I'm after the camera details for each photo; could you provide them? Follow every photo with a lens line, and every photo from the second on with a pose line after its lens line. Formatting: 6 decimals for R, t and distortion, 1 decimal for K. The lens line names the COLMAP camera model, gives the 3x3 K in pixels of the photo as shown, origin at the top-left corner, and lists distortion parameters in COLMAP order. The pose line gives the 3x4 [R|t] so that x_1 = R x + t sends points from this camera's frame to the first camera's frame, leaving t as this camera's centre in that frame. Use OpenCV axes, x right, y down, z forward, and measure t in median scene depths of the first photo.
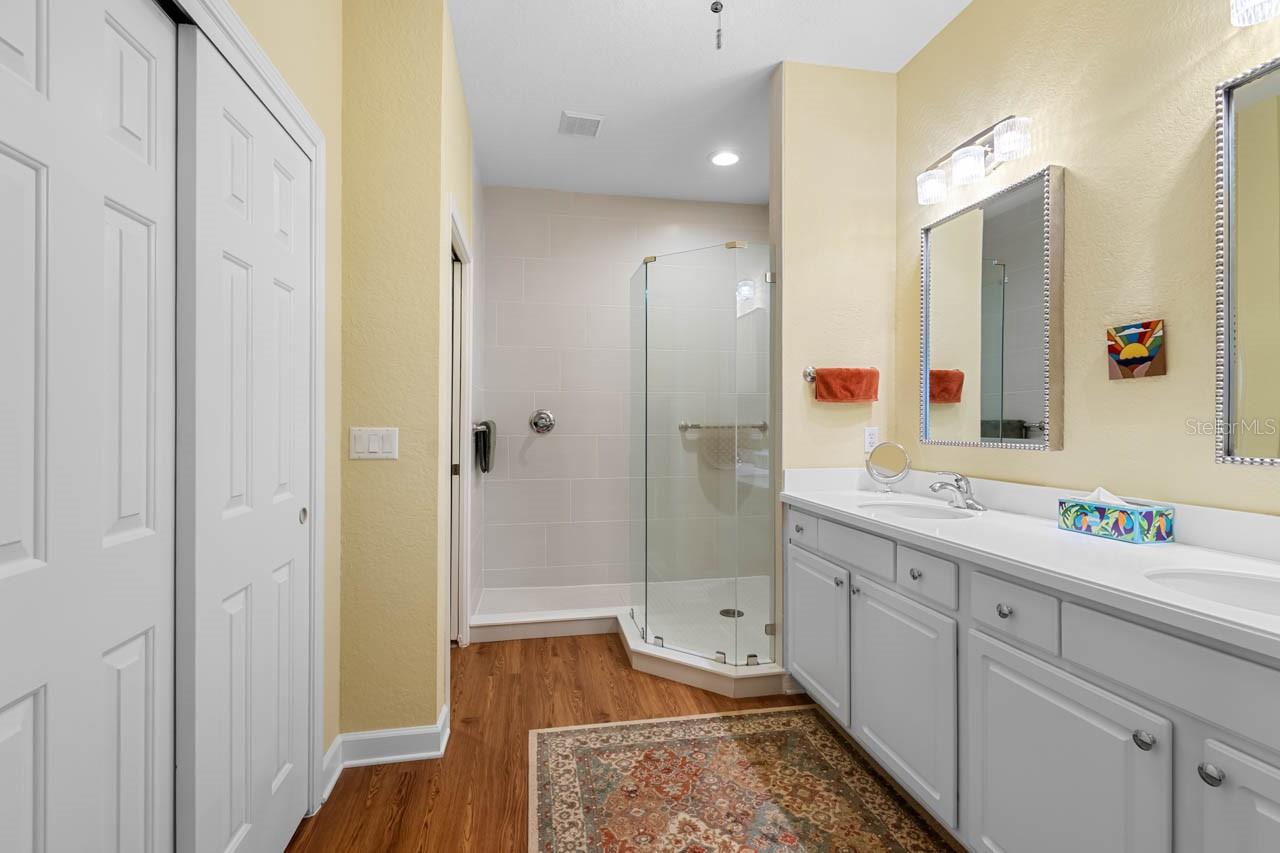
lens RADIAL K [[566.8, 0, 641.6], [0, 566.8, 422.6], [0, 0, 1]] dist [0.000718, -0.000927]
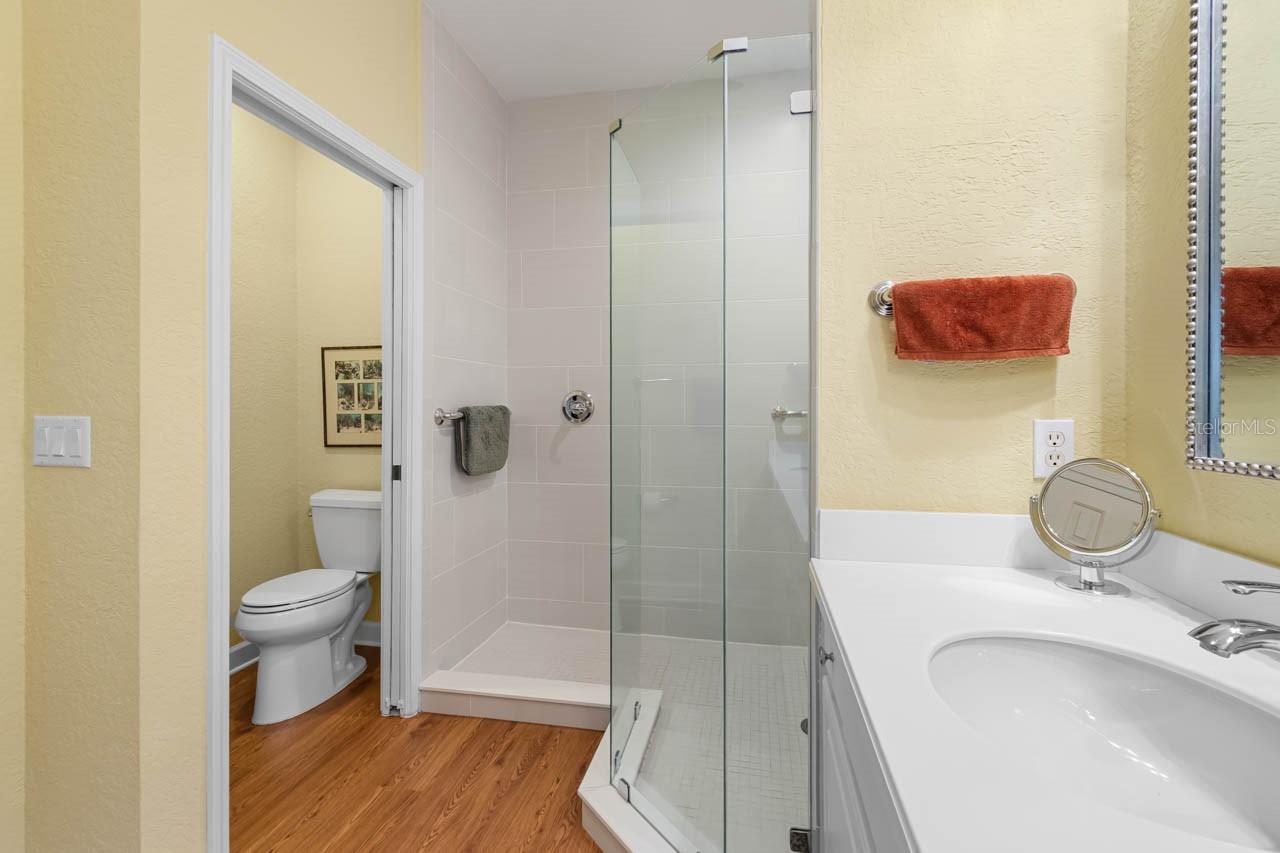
lens RADIAL K [[582.8, 0, 640.2], [0, 582.8, 411.7], [0, 0, 1]] dist [0.002689, -0.000462]
pose [[0.931535, 0.001489, -0.363649, 0.284103], [0.000595, 0.999984, 0.005620, 0.000425], [0.363651, -0.005452, 0.931519, 0.500049]]
